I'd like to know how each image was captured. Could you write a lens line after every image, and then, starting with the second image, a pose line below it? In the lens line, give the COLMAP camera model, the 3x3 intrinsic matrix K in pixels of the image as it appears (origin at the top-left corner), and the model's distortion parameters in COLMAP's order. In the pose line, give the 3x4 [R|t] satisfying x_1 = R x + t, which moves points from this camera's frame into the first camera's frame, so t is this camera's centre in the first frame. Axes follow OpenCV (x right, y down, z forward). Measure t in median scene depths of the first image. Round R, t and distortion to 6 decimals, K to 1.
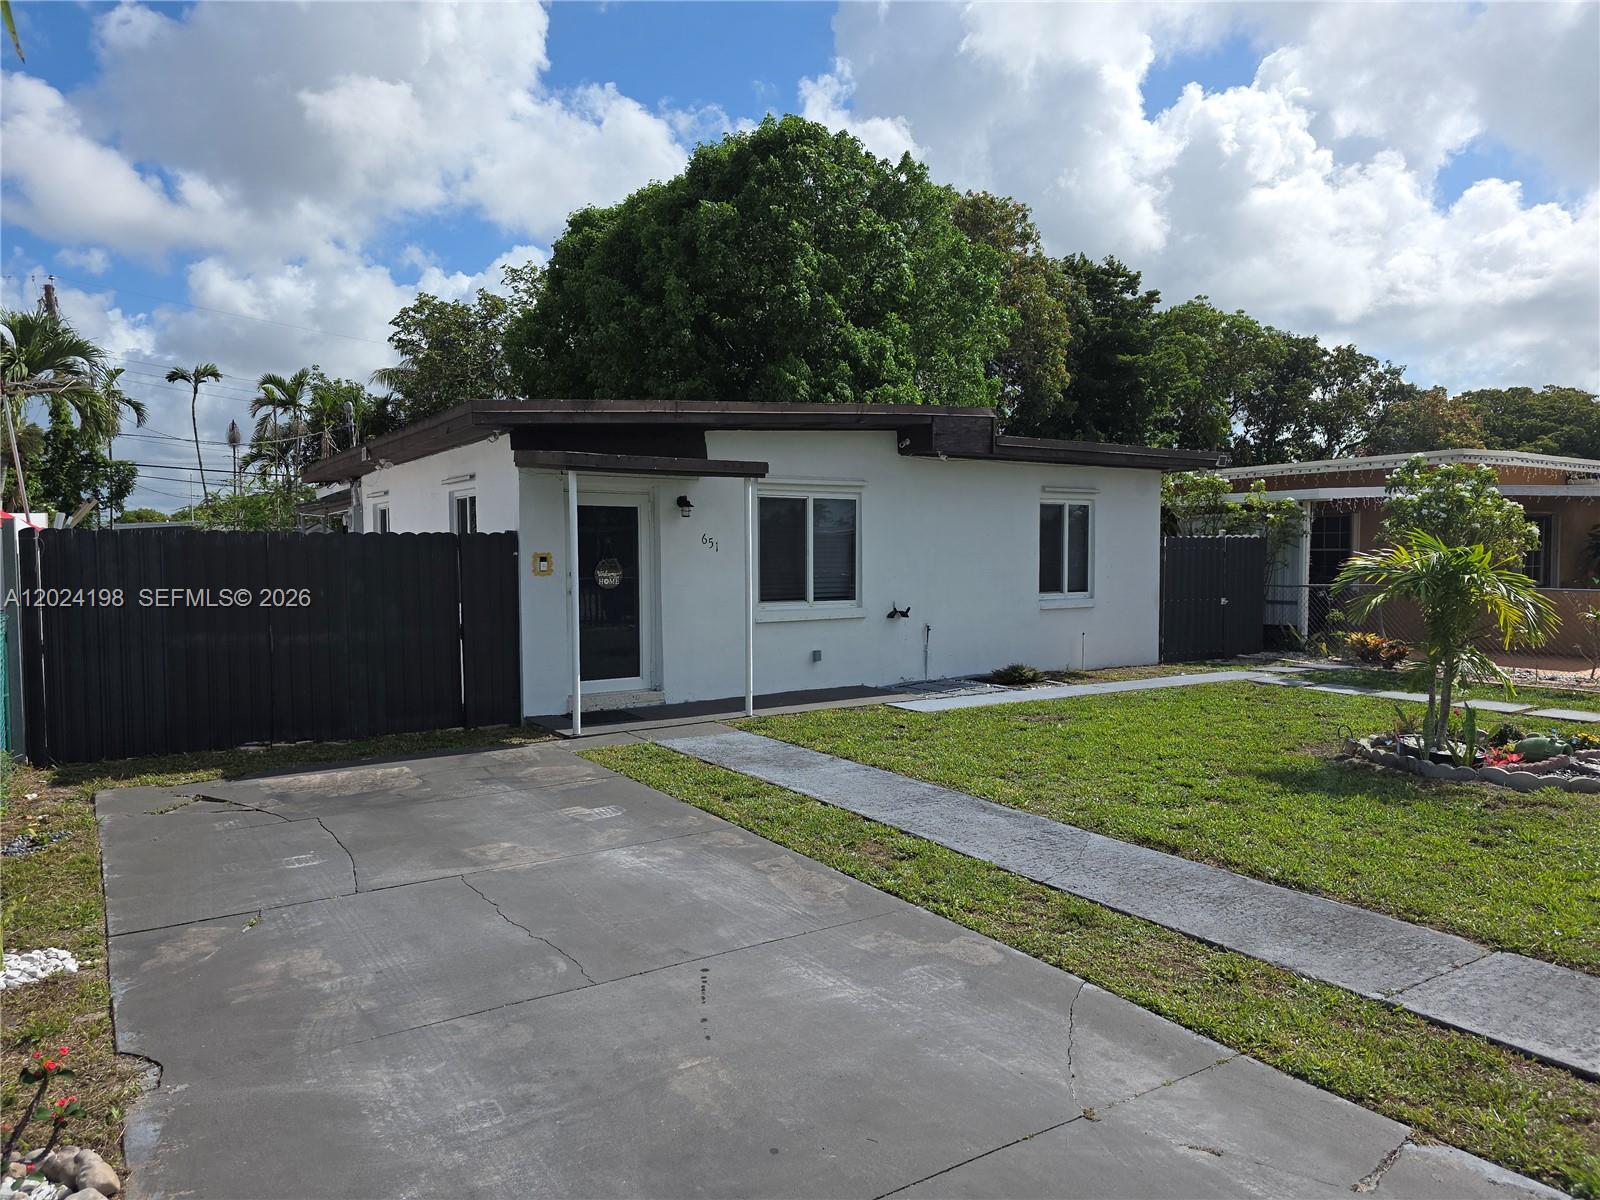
lens RADIAL K [[1079.4, 0, 807.5], [0, 1079.4, 609.0], [0, 0, 1]] dist [0.031900, -0.017848]
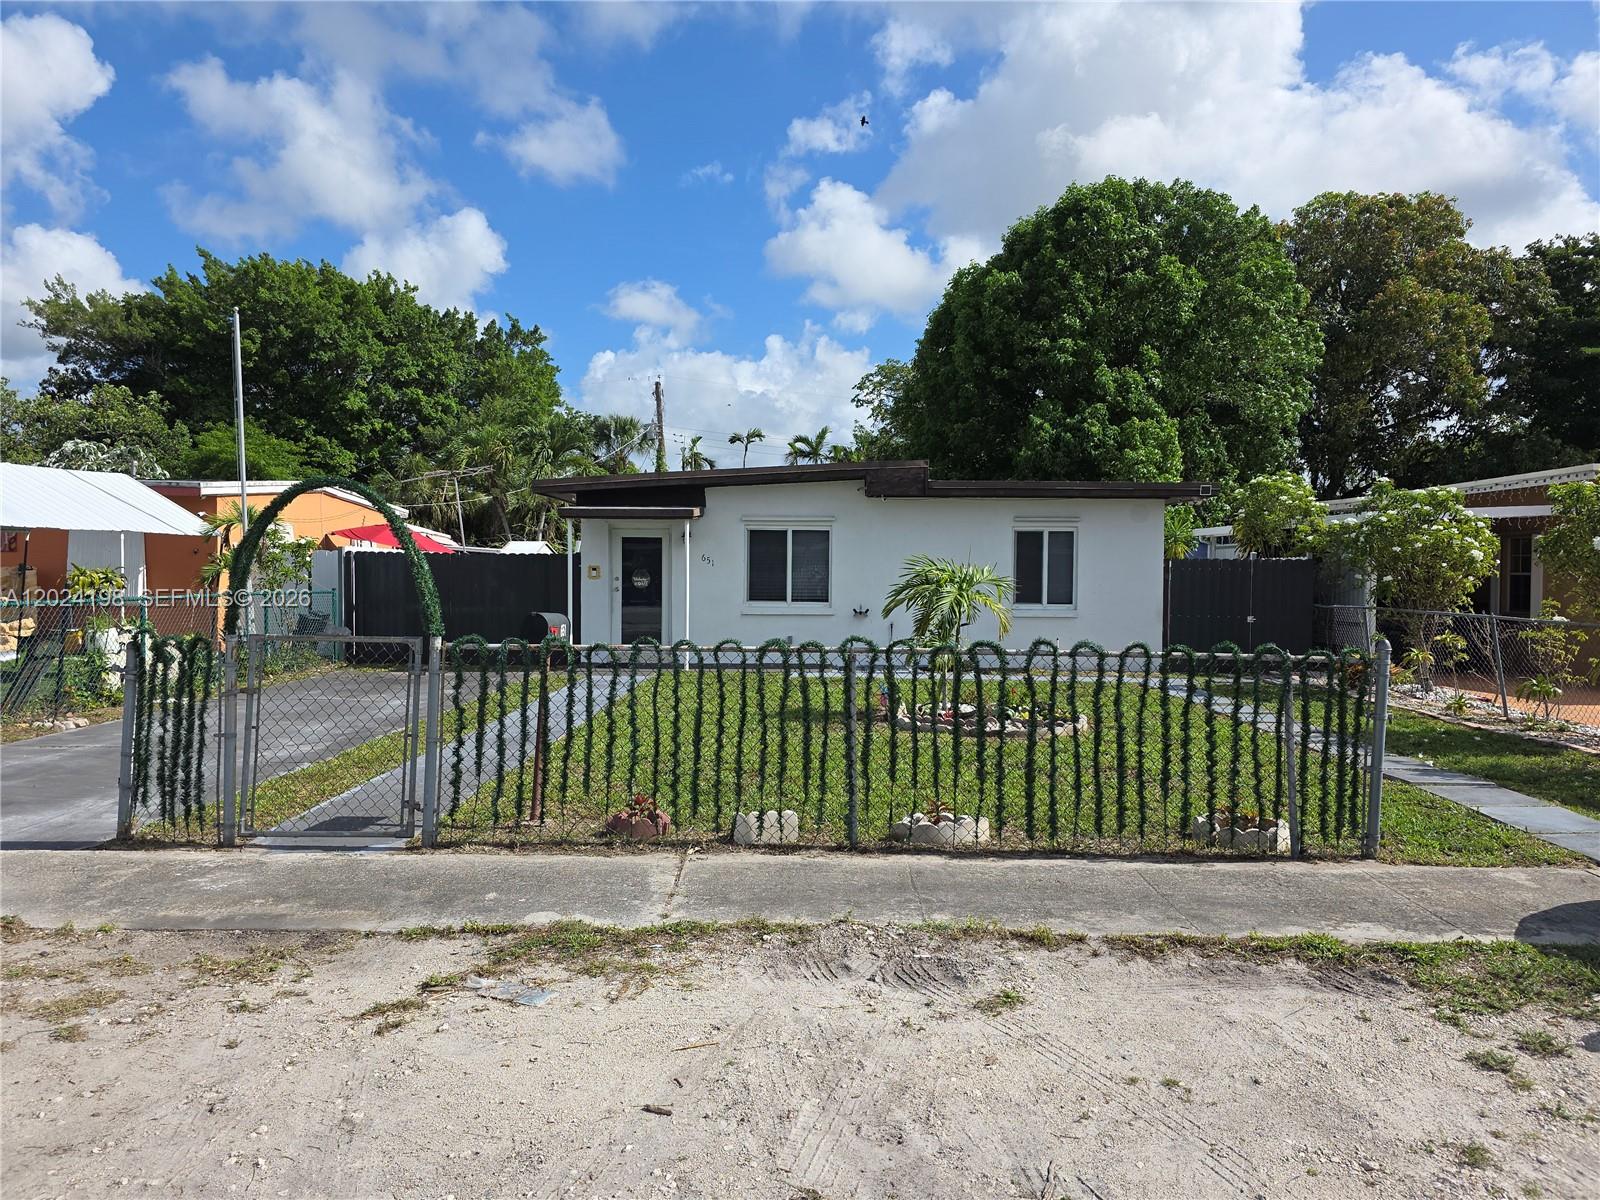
lens RADIAL K [[1079.4, 0, 807.8], [0, 1079.4, 603.9], [0, 0, 1]] dist [0.031900, -0.017848]
pose [[0.823785, 0.027801, -0.566220, 0.287390], [-0.041588, 0.999069, -0.011452, 0.003868], [0.565374, 0.032982, 0.824175, -0.057284]]
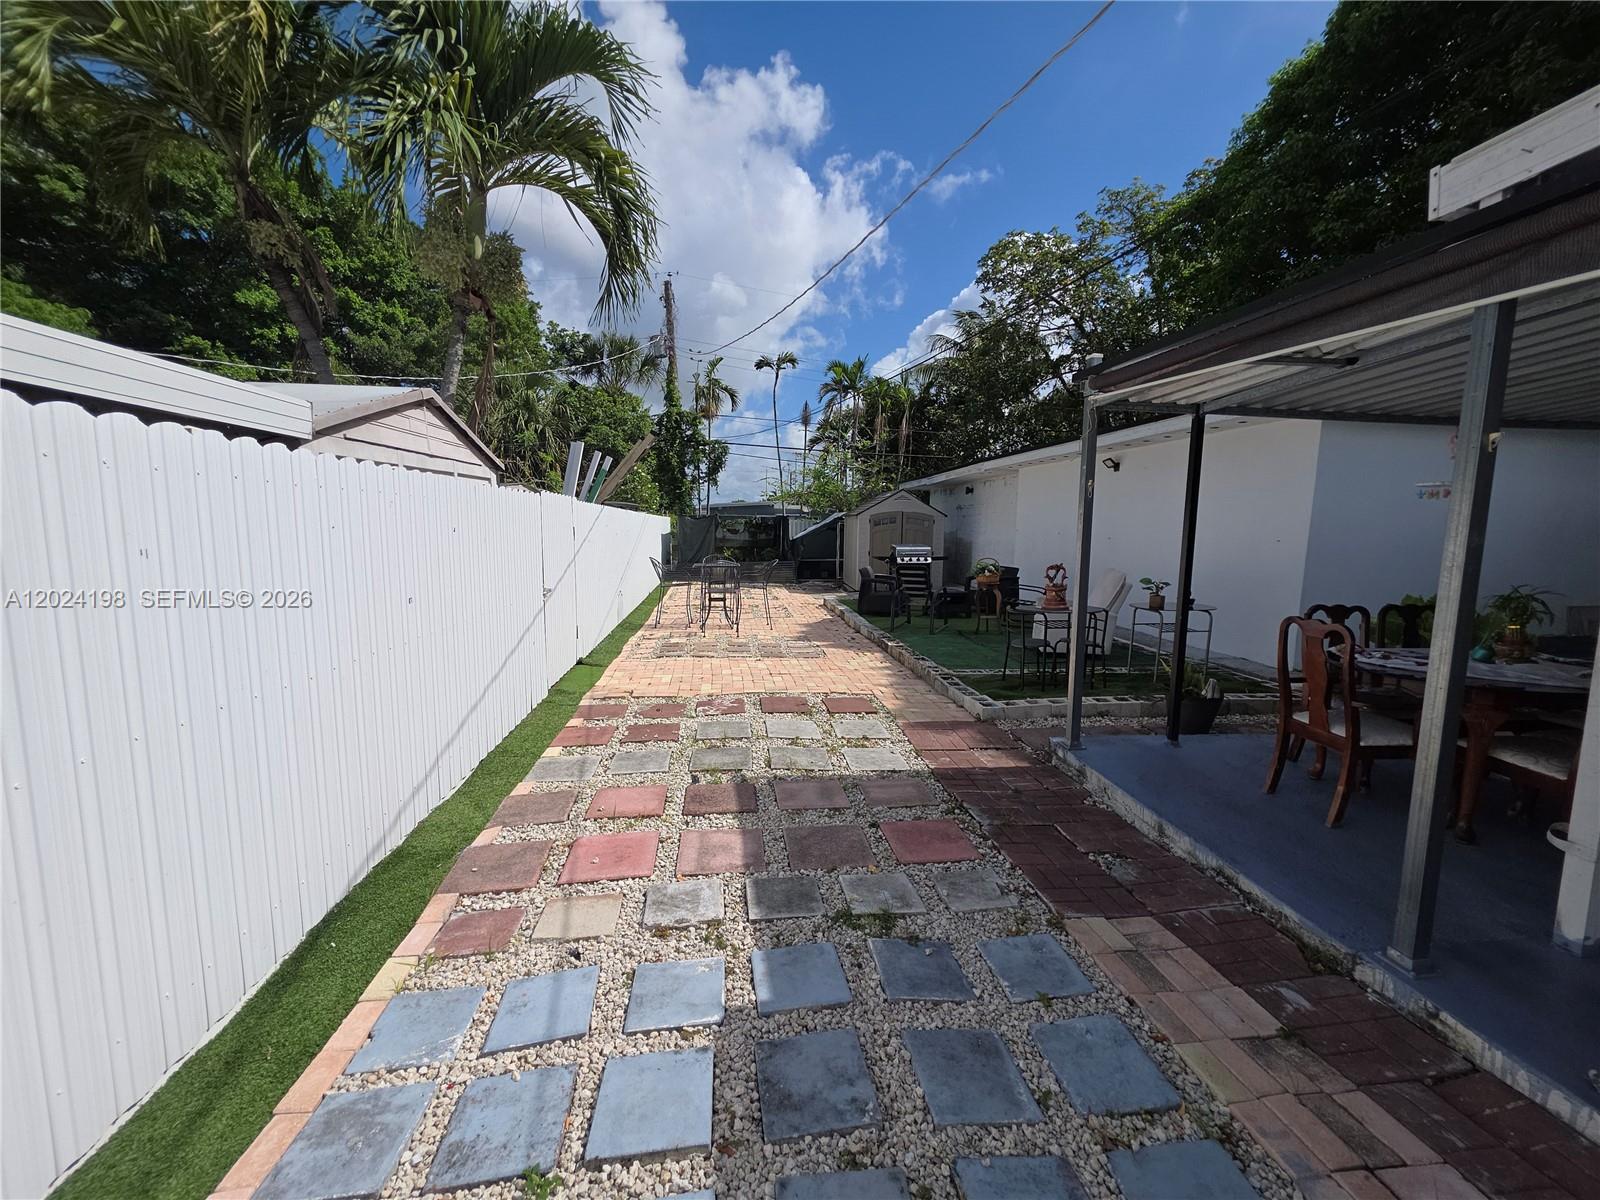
lens RADIAL K [[637.0, 0, 796.7], [0, 637.0, 598.3], [0, 0, 1]] dist [0.003100, -0.001018]
pose [[0.892073, 0.065692, -0.447091, -0.261957], [-0.042692, 0.997203, 0.061340, -0.017690], [0.449870, -0.035633, 0.892383, 0.463306]]
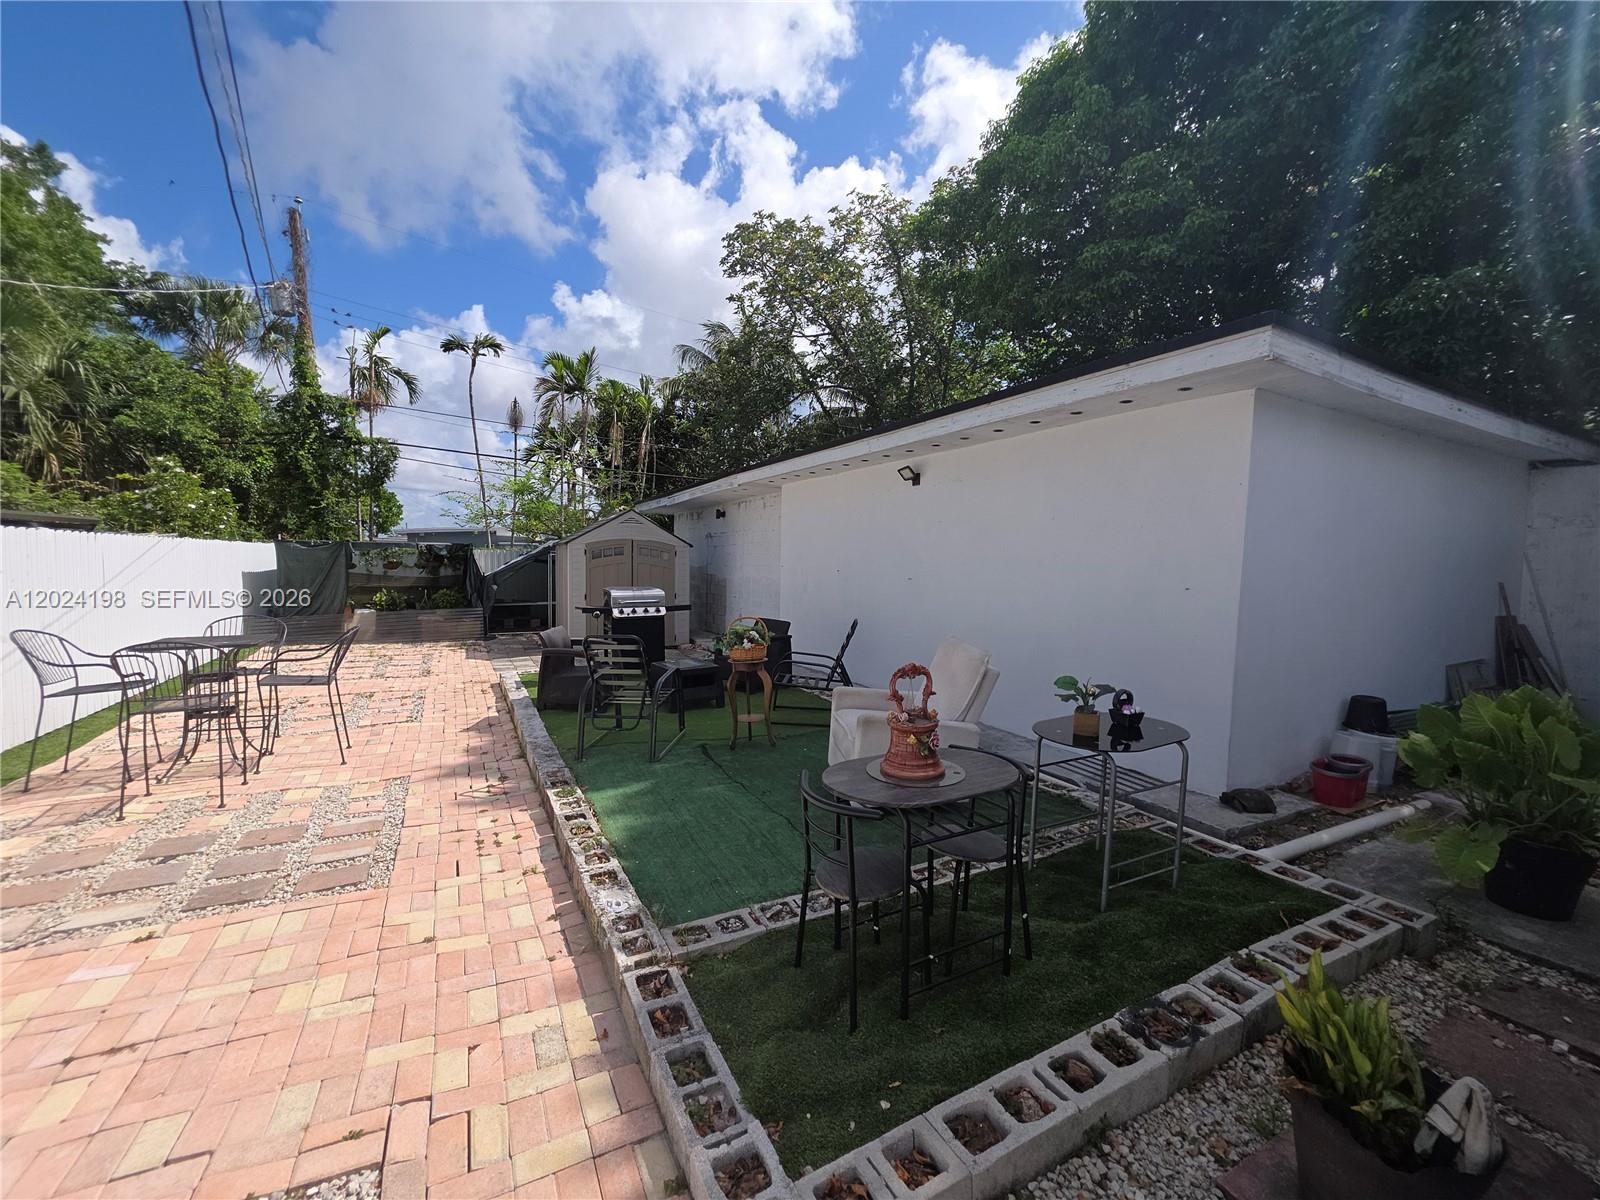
lens RADIAL K [[637.0, 0, 793.3], [0, 637.0, 598.7], [0, 0, 1]] dist [0.003100, -0.001018]
pose [[0.994721, 0.025434, -0.099417, -0.283405], [-0.025323, 0.999676, 0.002378, -0.026451], [0.099445, 0.000152, 0.995043, 0.578793]]
